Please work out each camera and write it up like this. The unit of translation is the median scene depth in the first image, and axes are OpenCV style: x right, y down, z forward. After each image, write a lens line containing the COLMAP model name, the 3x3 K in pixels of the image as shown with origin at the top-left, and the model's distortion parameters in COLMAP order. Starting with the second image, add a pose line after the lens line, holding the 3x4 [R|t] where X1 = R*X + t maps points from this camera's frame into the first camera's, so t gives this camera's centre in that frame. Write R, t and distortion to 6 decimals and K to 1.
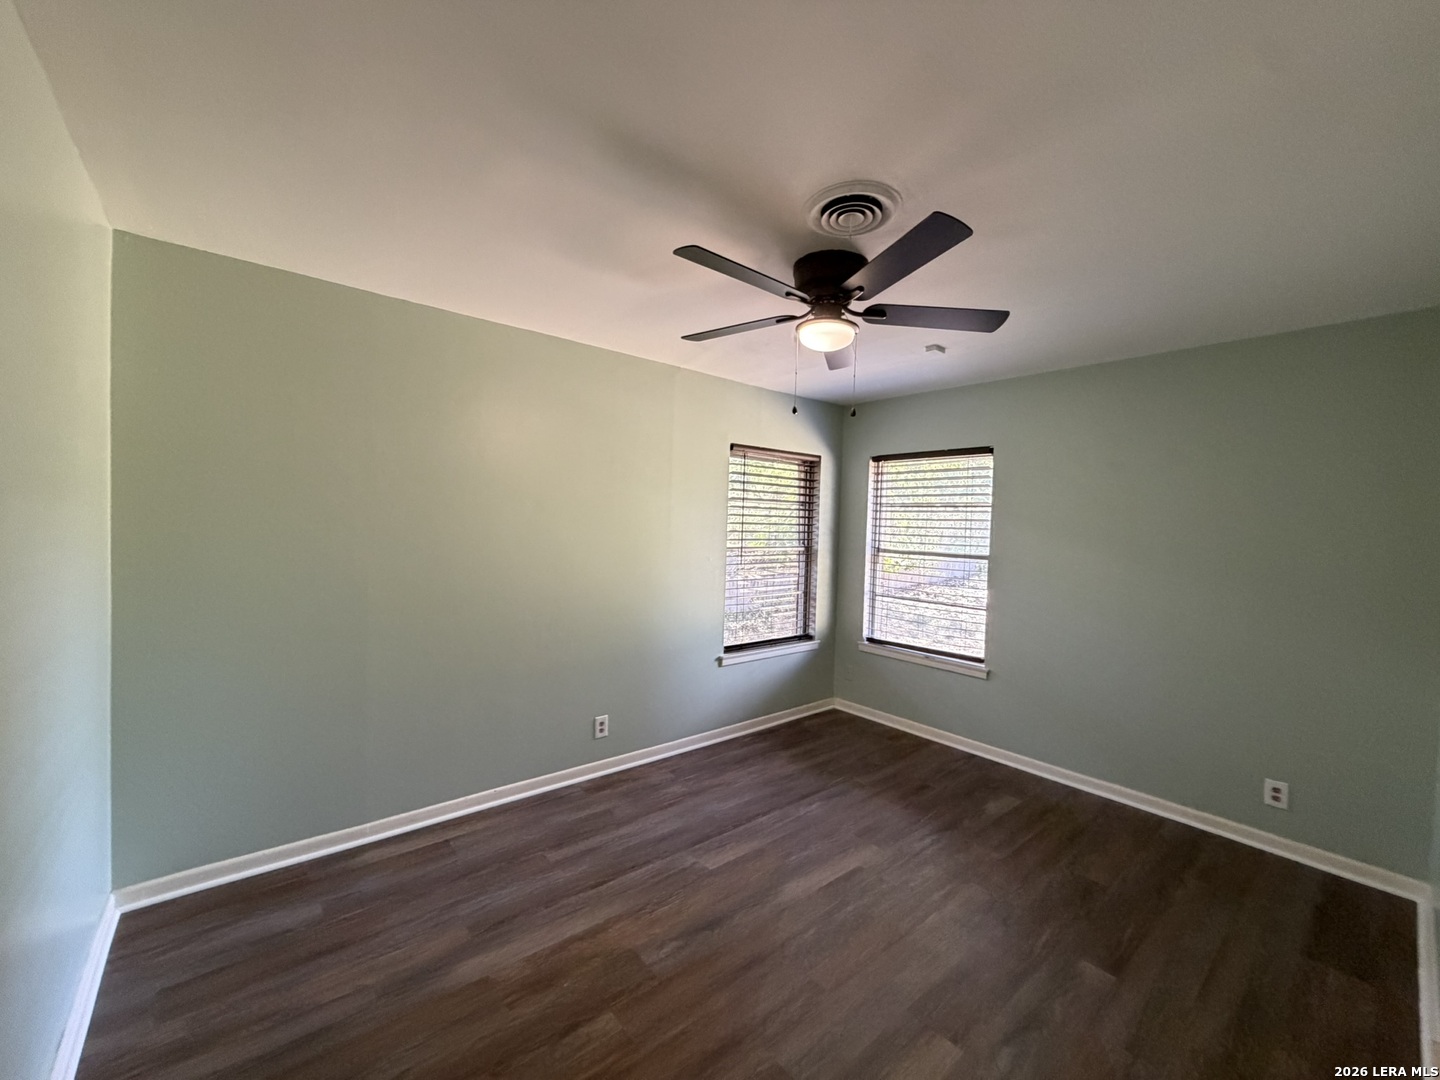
lens RADIAL K [[574.2, 0, 720.5], [0, 574.2, 540.1], [0, 0, 1]] dist [0.002580, 0.000458]
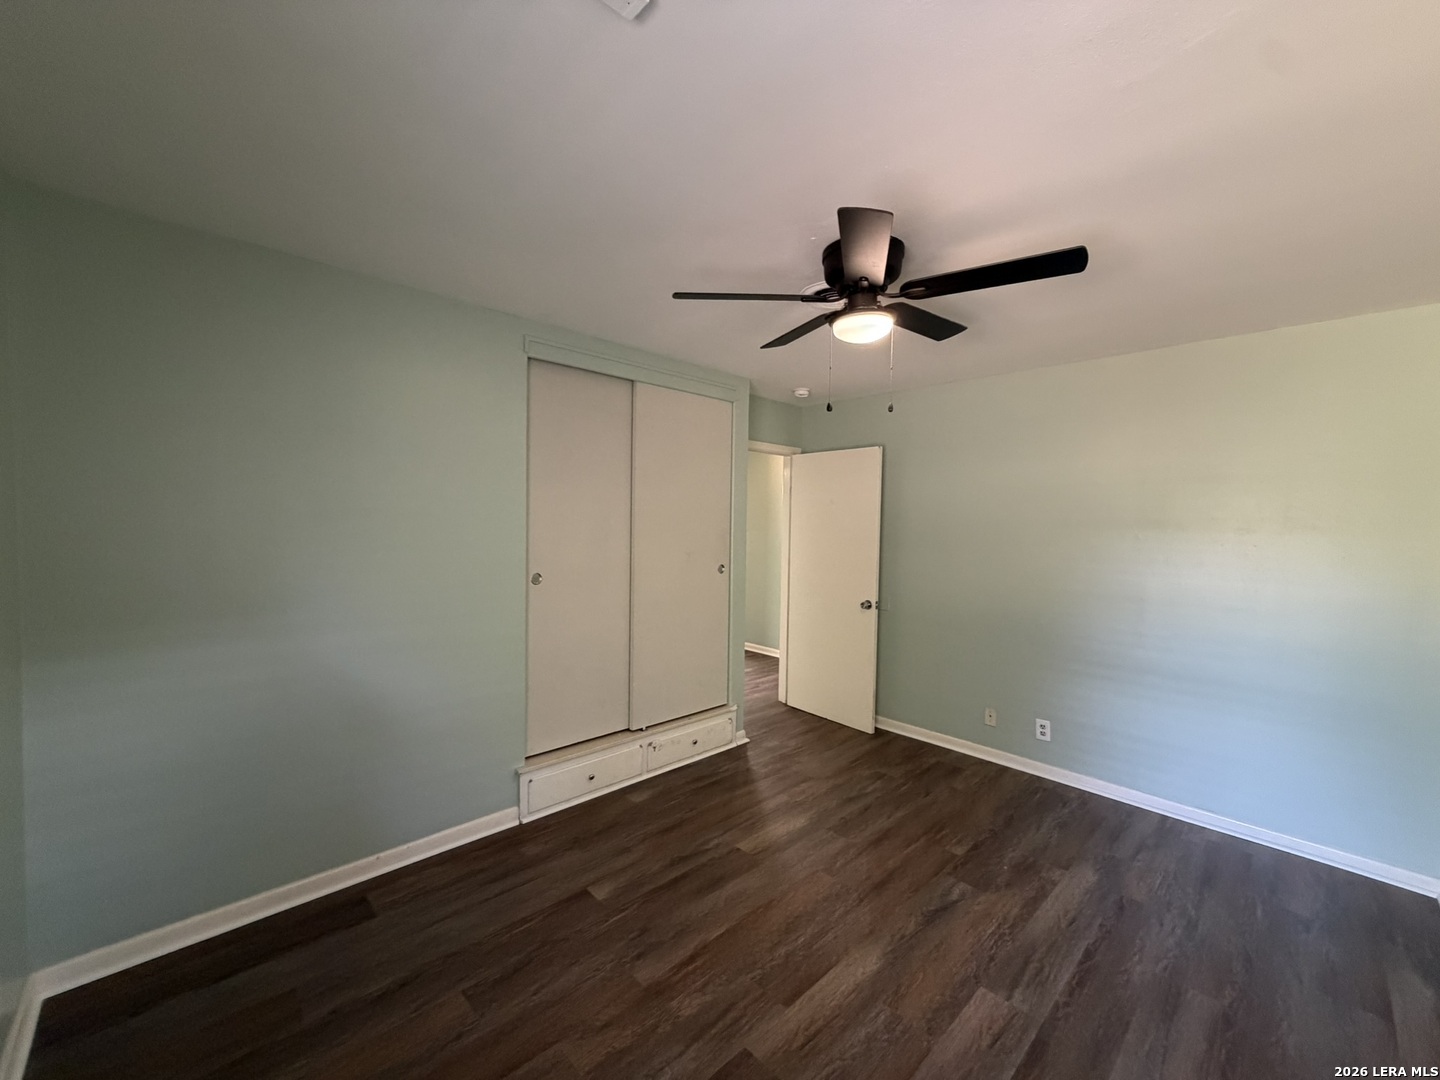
lens RADIAL K [[574.2, 0, 720.5], [0, 574.2, 539.1], [0, 0, 1]] dist [0.002580, 0.000458]
pose [[-0.996923, -0.042791, -0.065683, 0.462726], [-0.046331, 0.997500, 0.053353, -0.049644], [0.063235, 0.056231, -0.996413, 1.957529]]
